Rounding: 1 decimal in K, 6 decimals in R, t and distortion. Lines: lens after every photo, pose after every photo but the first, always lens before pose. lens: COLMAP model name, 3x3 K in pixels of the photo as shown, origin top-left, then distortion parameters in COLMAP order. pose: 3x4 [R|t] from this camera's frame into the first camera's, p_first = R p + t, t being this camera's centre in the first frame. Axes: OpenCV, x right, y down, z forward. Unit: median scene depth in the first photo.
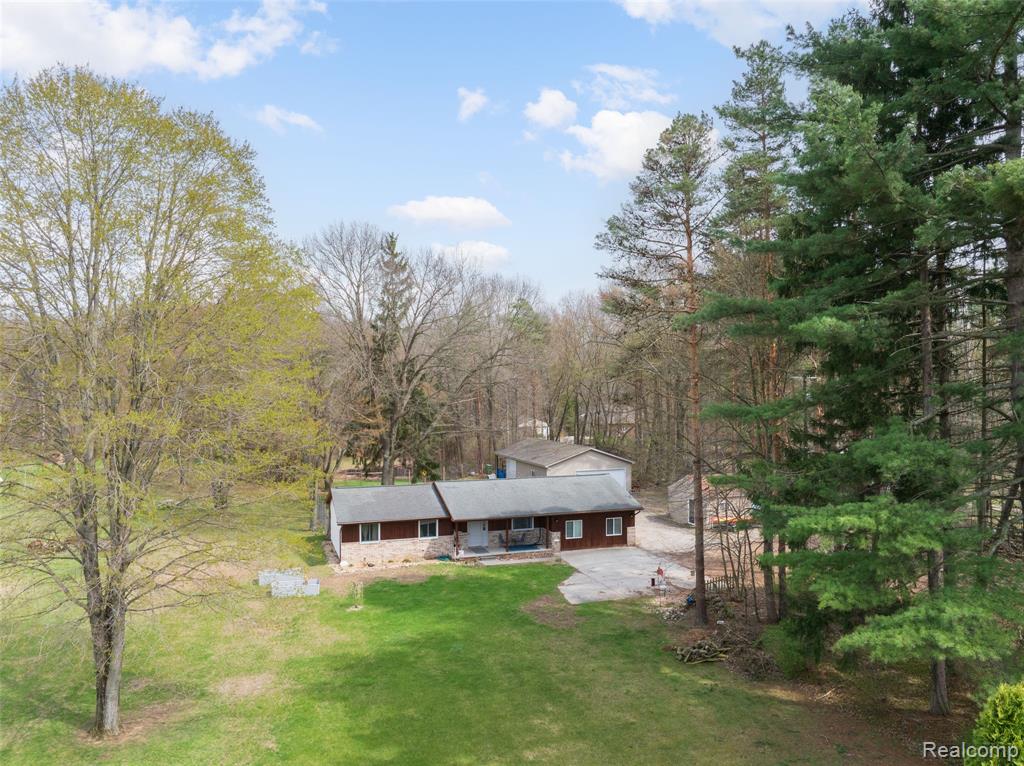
lens RADIAL K [[722.5, 0, 516.1], [0, 722.5, 383.9], [0, 0, 1]] dist [-0.056298, 0.026407]
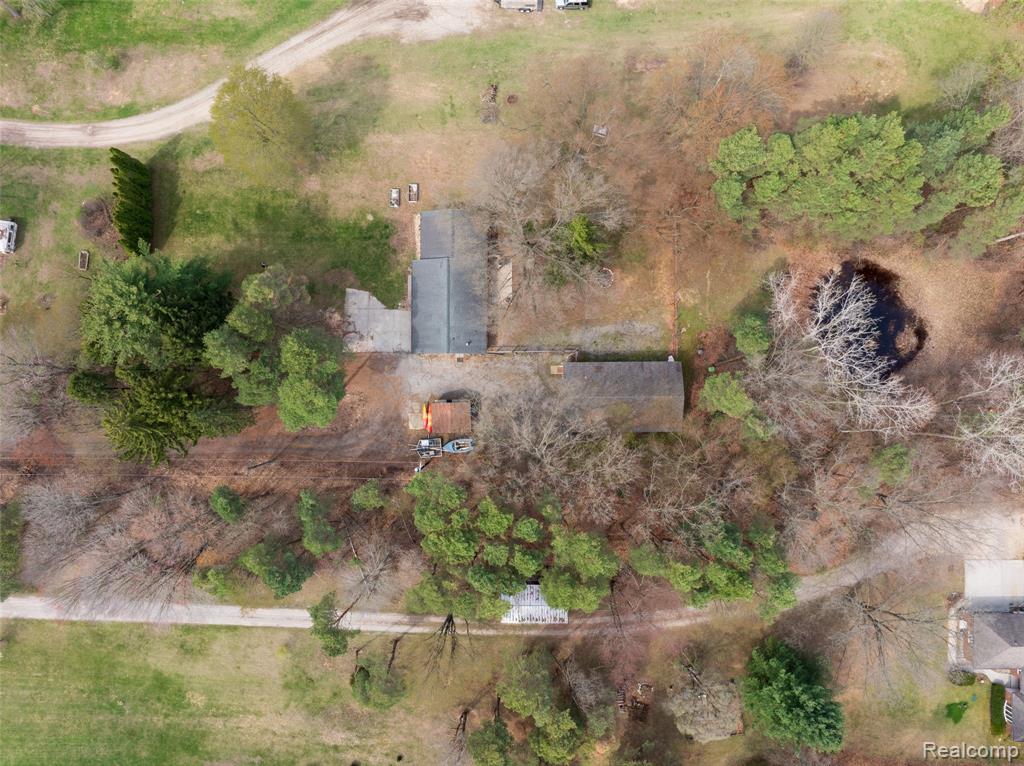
lens RADIAL K [[722.5, 0, 516.1], [0, 722.5, 383.9], [0, 0, 1]] dist [-0.056298, 0.026407]
pose [[-0.330189, 0.943820, -0.013369, 0.199404], [0.008368, 0.017090, 0.999819, -2.017072], [0.943878, 0.330018, -0.013540, 1.425150]]
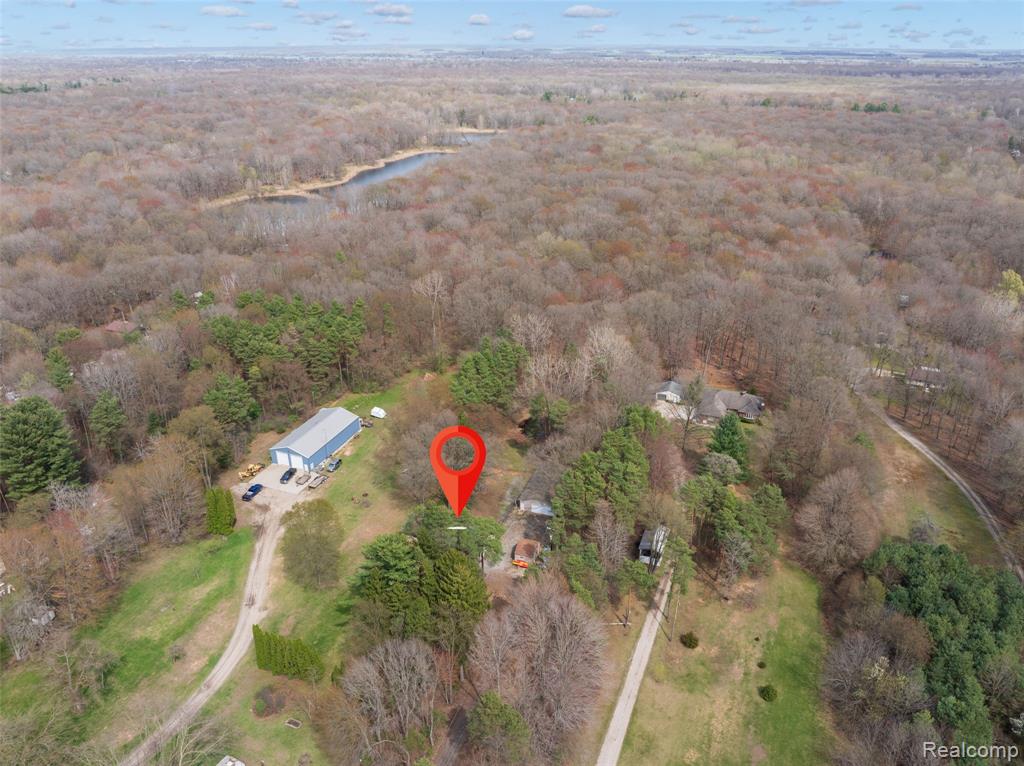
lens RADIAL K [[722.5, 0, 516.1], [0, 722.5, 383.9], [0, 0, 1]] dist [-0.056298, 0.026407]
pose [[0.774318, 0.274270, -0.570269, 2.042663], [0.007722, 0.897027, 0.441908, -2.039291], [0.632749, -0.346581, 0.692467, -0.906948]]
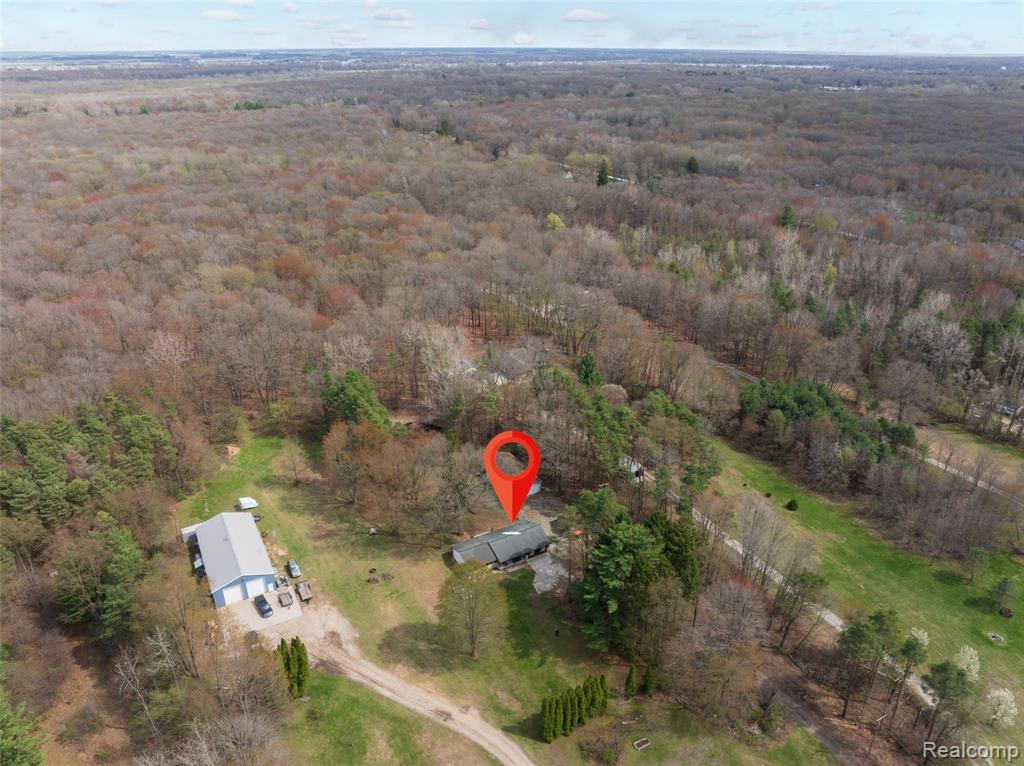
lens RADIAL K [[722.5, 0, 516.1], [0, 722.5, 383.9], [0, 0, 1]] dist [-0.056298, 0.026407]
pose [[0.981164, -0.081243, 0.175262, -0.534499], [-0.004482, 0.897445, 0.441103, -2.055425], [-0.193124, -0.433580, 0.880177, -1.652394]]
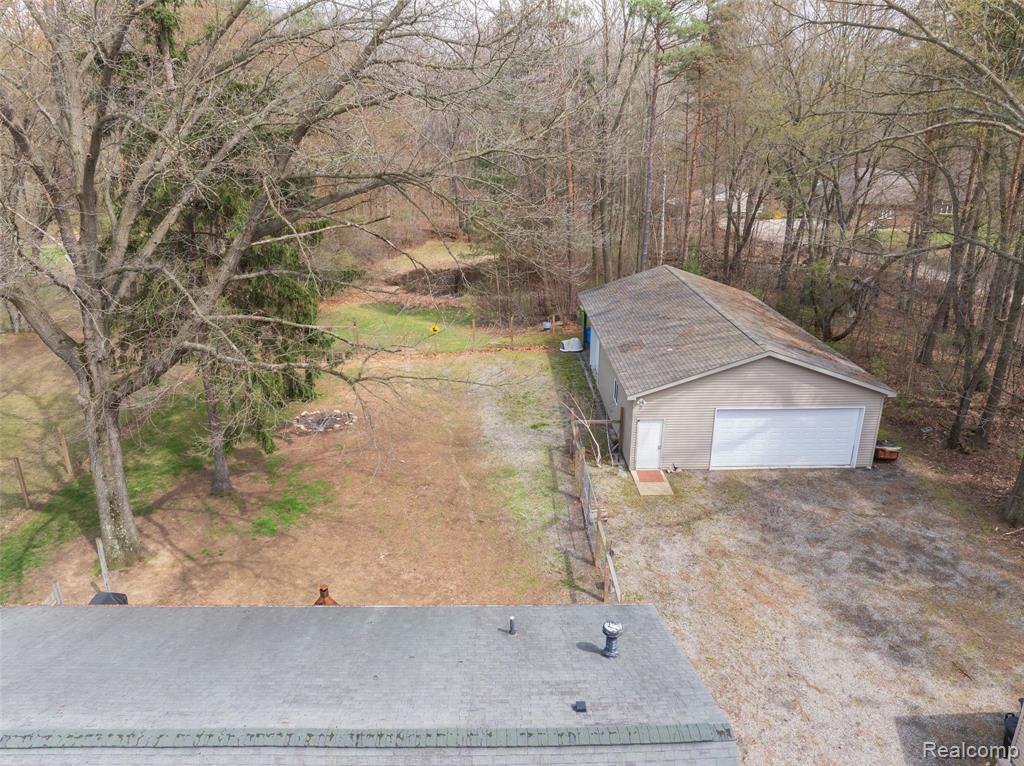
lens RADIAL K [[722.5, 0, 516.1], [0, 722.5, 383.9], [0, 0, 1]] dist [-0.056298, 0.026407]
pose [[0.951608, 0.105975, -0.288463, 0.137337], [0.001698, 0.936833, 0.349774, -0.027686], [0.307309, -0.333337, 0.891318, 0.993871]]
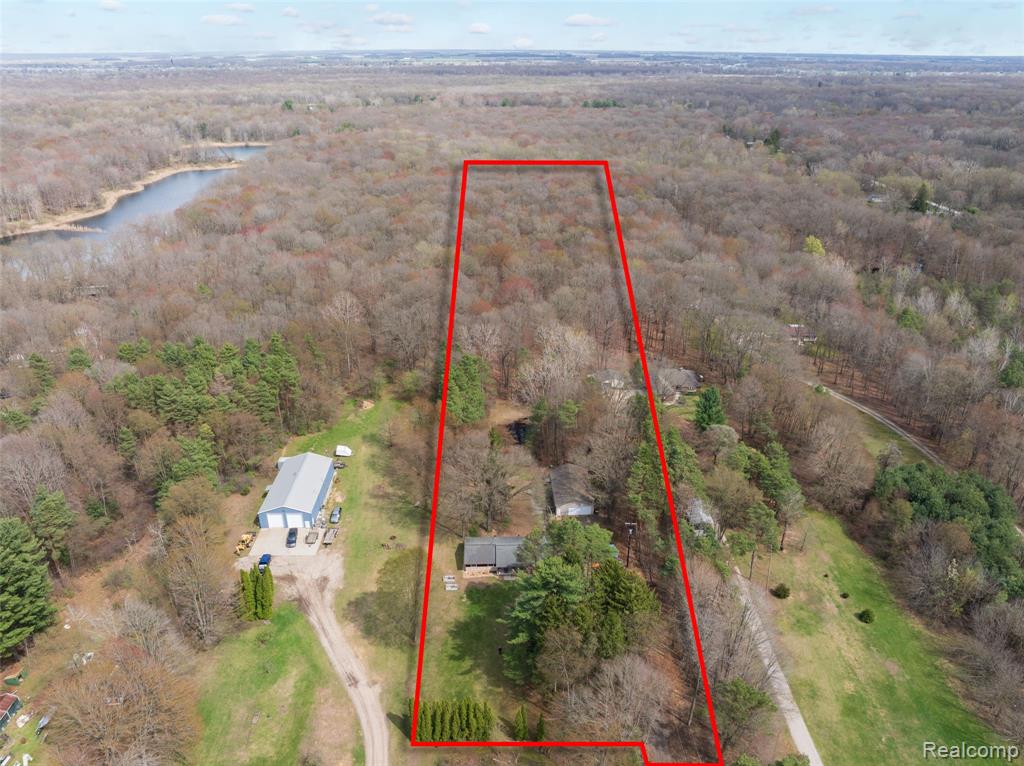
lens RADIAL K [[722.5, 0, 516.1], [0, 722.5, 383.9], [0, 0, 1]] dist [-0.056298, 0.026407]
pose [[0.955350, 0.128392, -0.266123, 0.788031], [0.001356, 0.898744, 0.438471, -2.054495], [0.295473, -0.419254, 0.858442, -1.525931]]
